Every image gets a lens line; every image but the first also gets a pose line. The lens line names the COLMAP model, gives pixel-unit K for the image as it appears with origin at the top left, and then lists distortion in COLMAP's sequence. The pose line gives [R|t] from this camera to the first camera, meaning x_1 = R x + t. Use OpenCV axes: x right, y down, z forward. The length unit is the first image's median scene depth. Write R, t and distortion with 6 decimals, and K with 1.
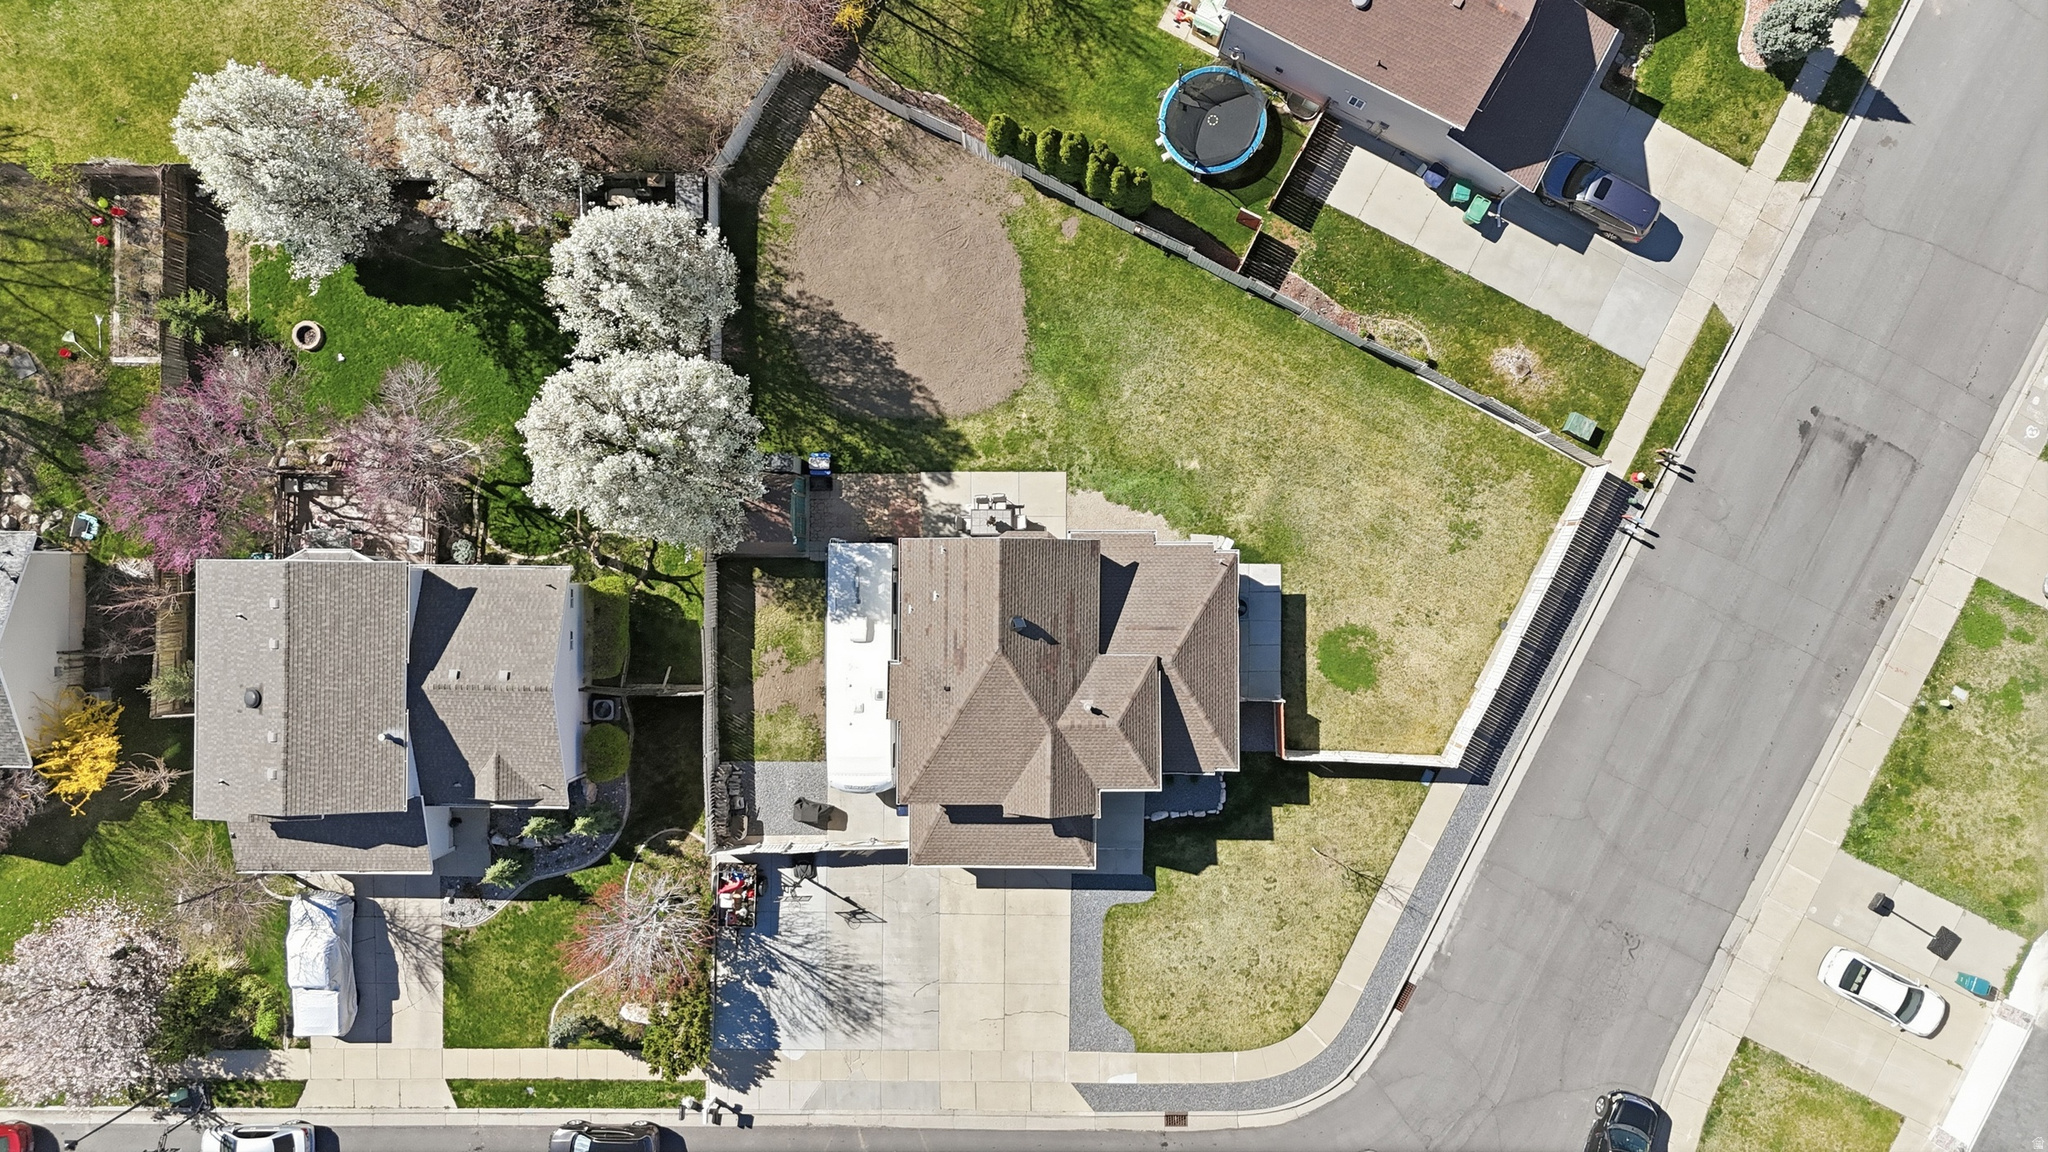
lens RADIAL K [[1508.1, 0, 1027.7], [0, 1508.1, 580.8], [0, 0, 1]] dist [0.068141, -0.071070]
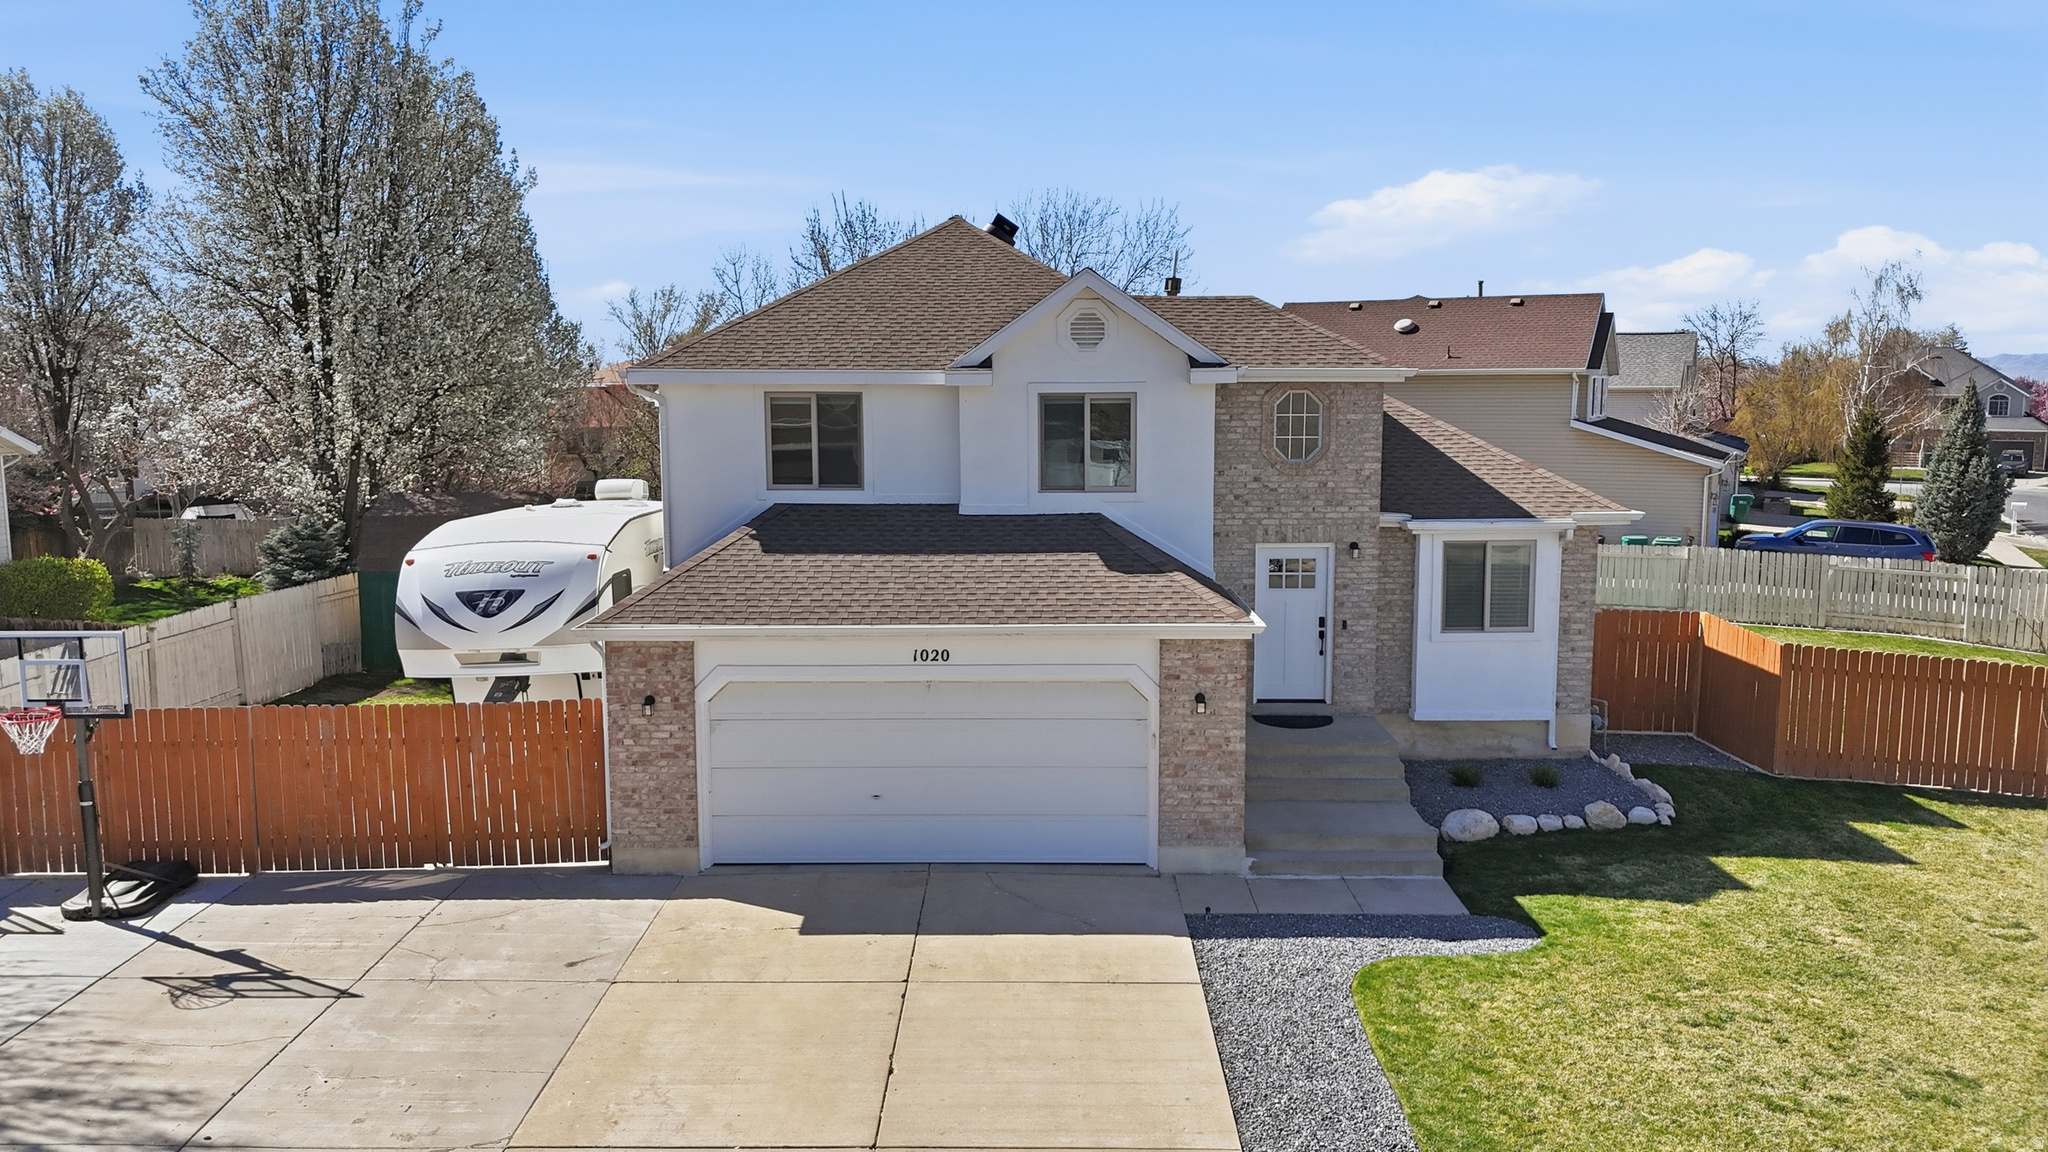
lens RADIAL K [[1508.1, 0, 1014.9], [0, 1508.1, 572.9], [0, 0, 1]] dist [0.068141, -0.071070]
pose [[0.999815, 0.019231, -0.000930, 0.000114], [-0.003255, 0.121215, -0.992621, 0.435293], [-0.018977, 0.992440, 0.121255, 0.910909]]
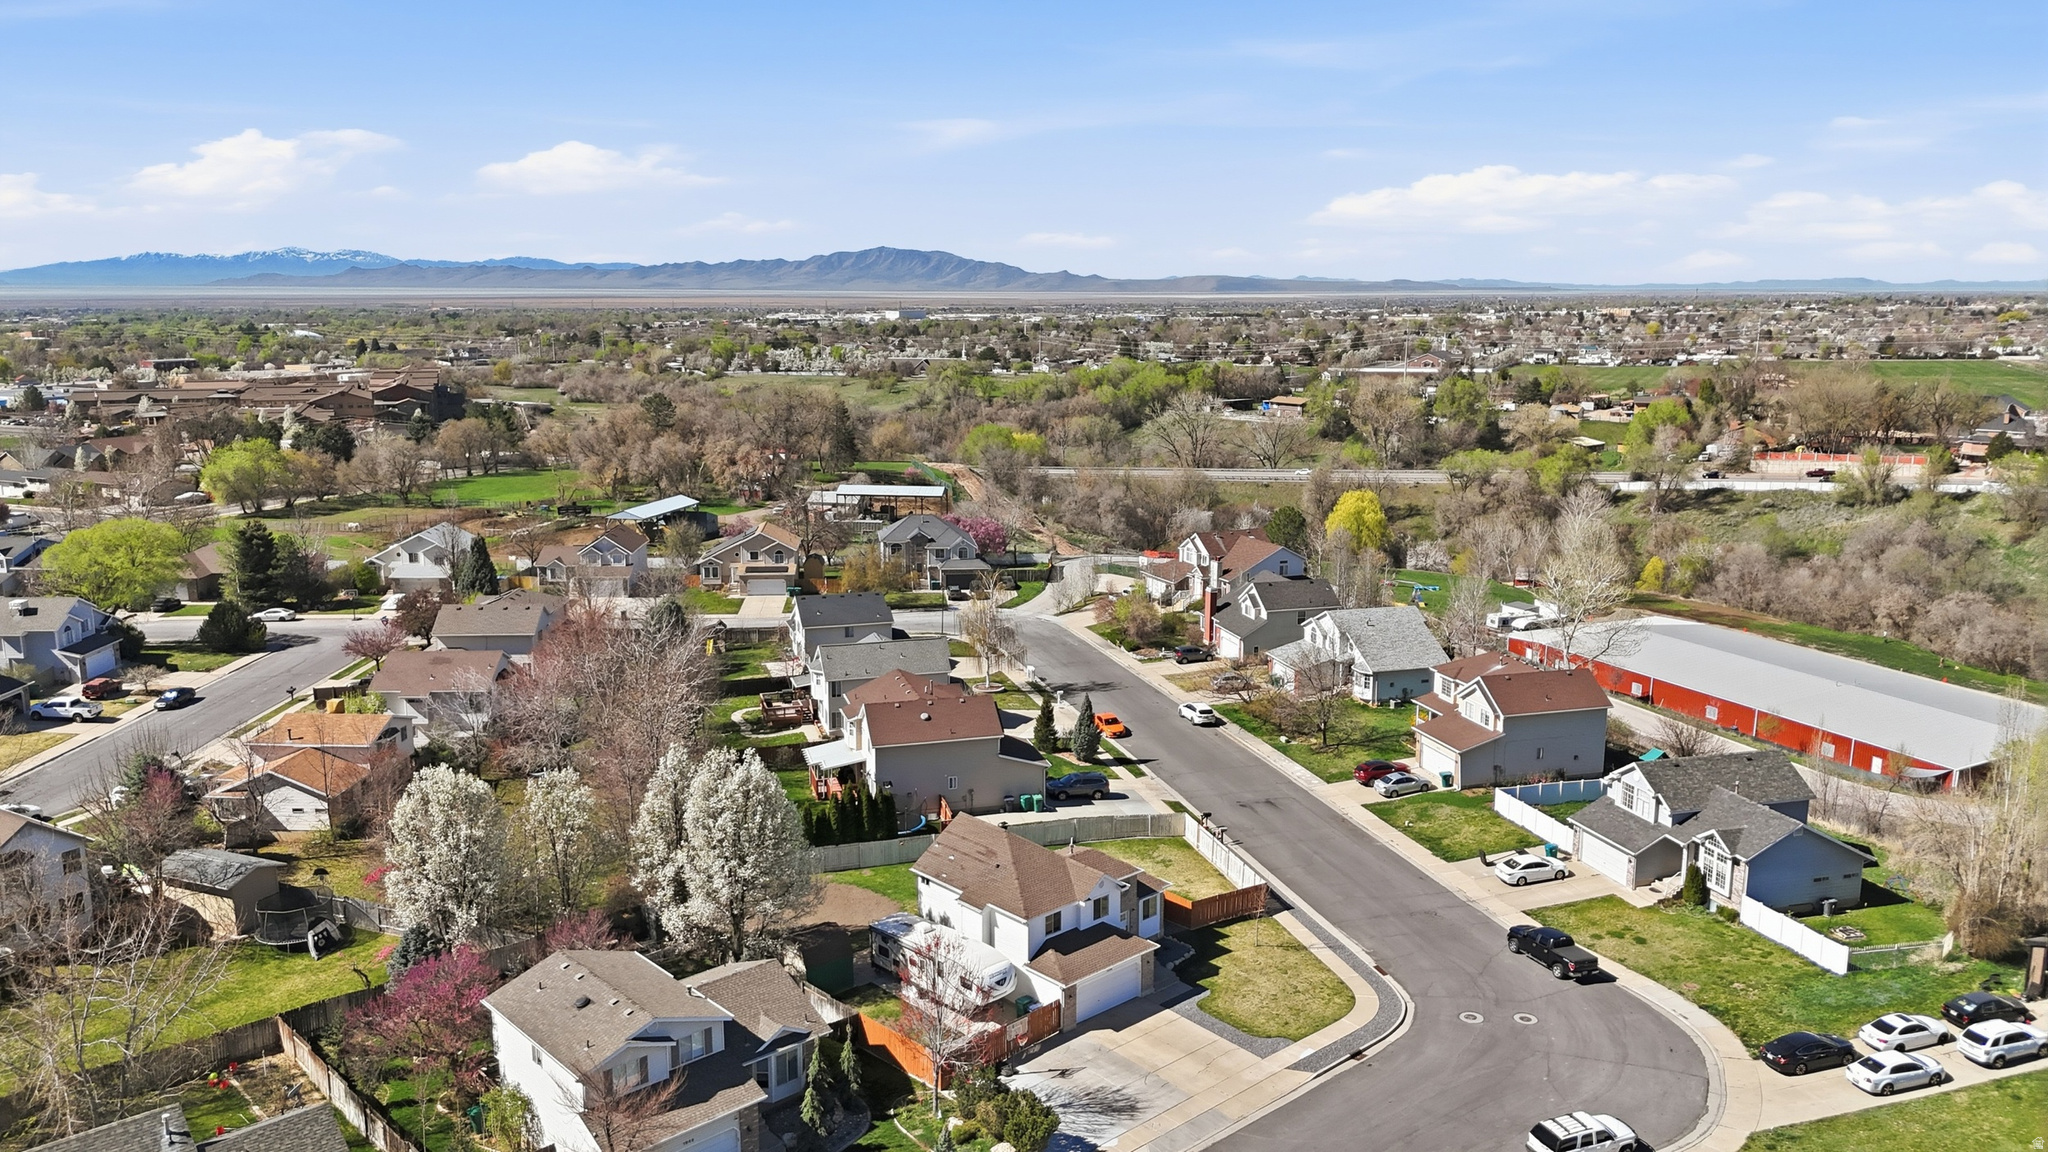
lens RADIAL K [[1508.1, 0, 1027.9], [0, 1508.1, 576.9], [0, 0, 1]] dist [0.068141, -0.071070]
pose [[0.731549, -0.106902, 0.673356, -0.914385], [0.681551, 0.140762, -0.718105, 1.021178], [-0.018016, 0.984255, 0.175833, 0.393089]]
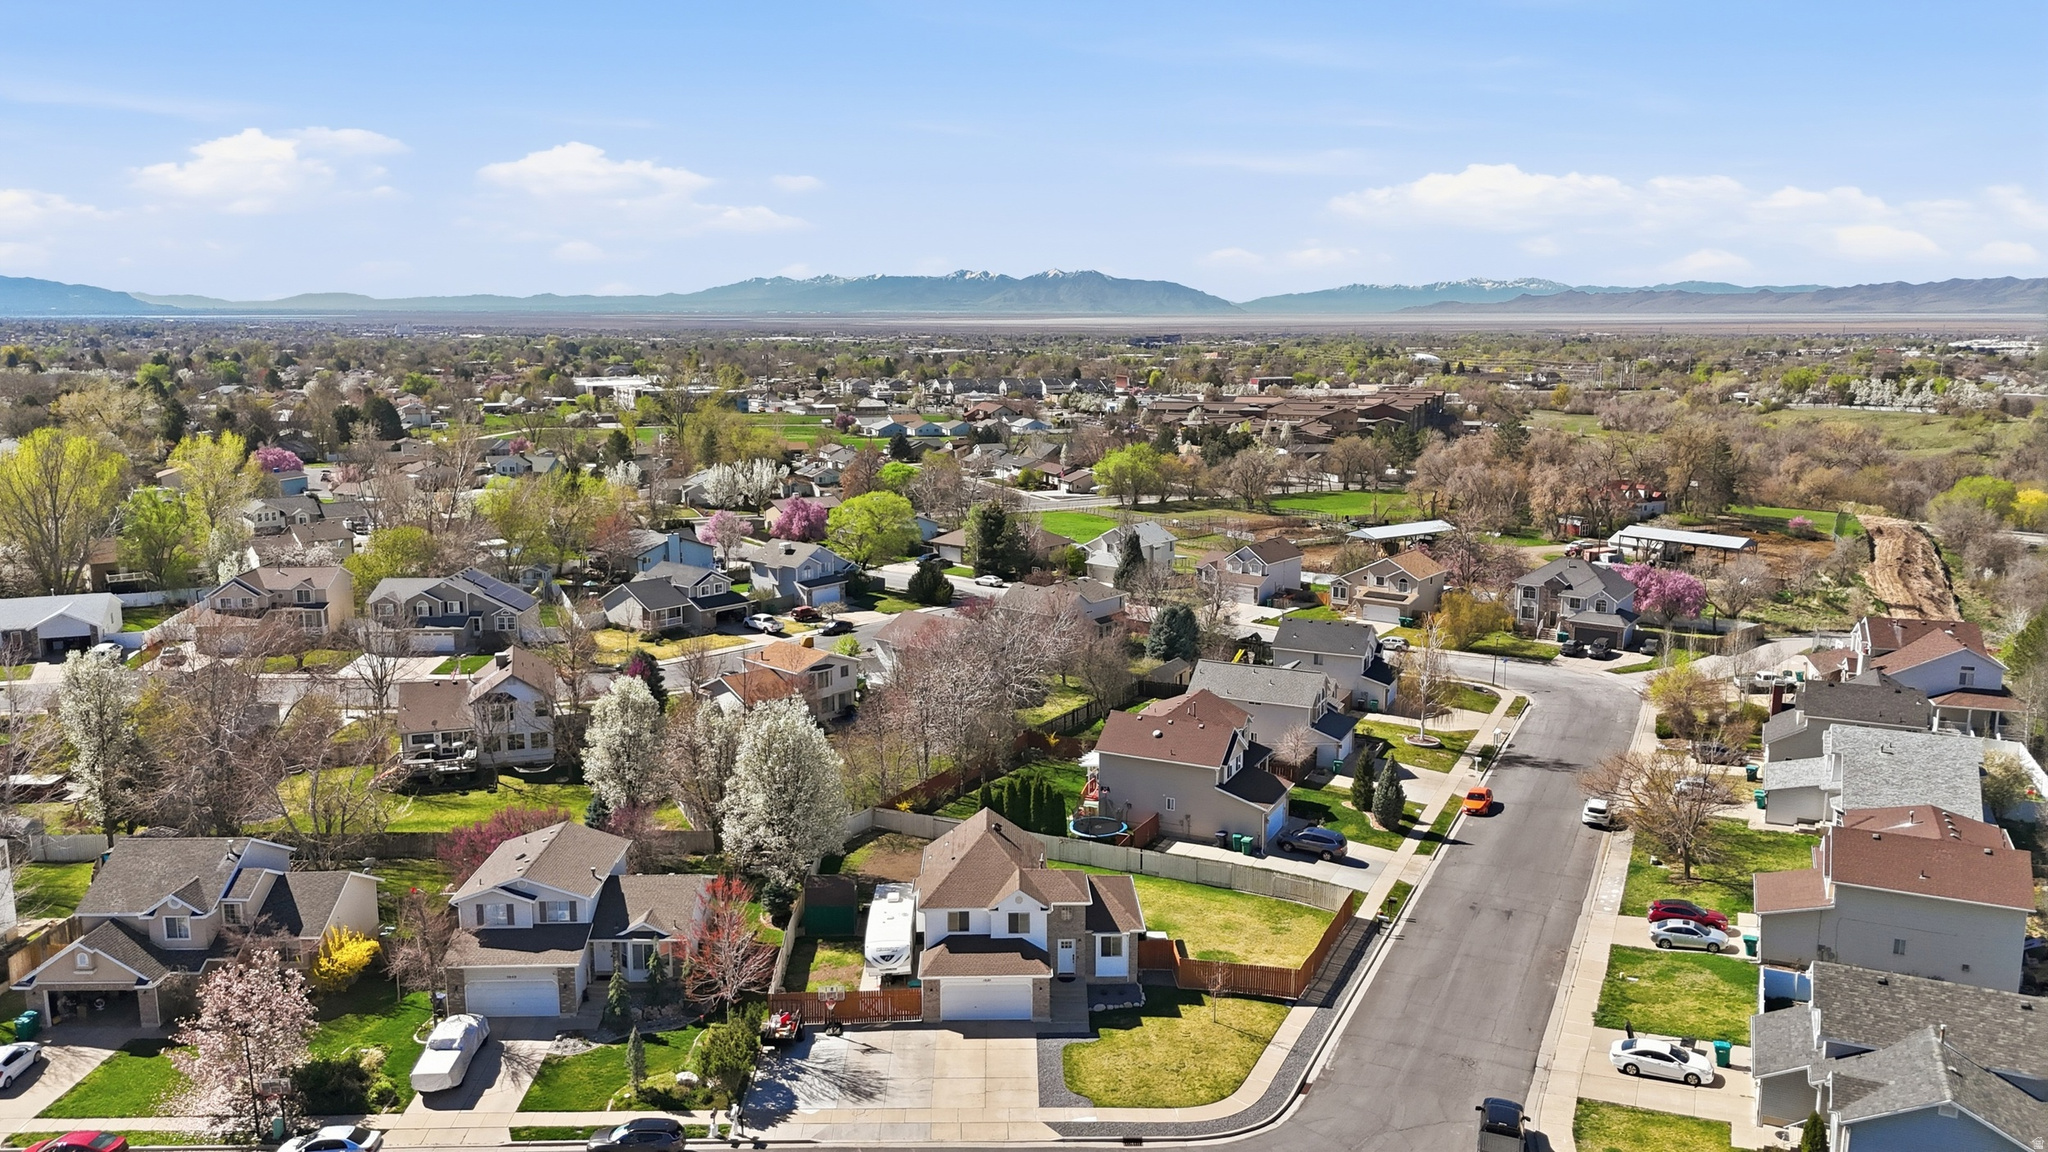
lens RADIAL K [[1508.1, 0, 1025.8], [0, 1508.1, 564.8], [0, 0, 1]] dist [0.068141, -0.071070]
pose [[0.999330, 0.018564, 0.031547, -0.029189], [0.027977, 0.168370, -0.985327, 1.430821], [-0.023603, 0.985549, 0.167738, 0.371297]]
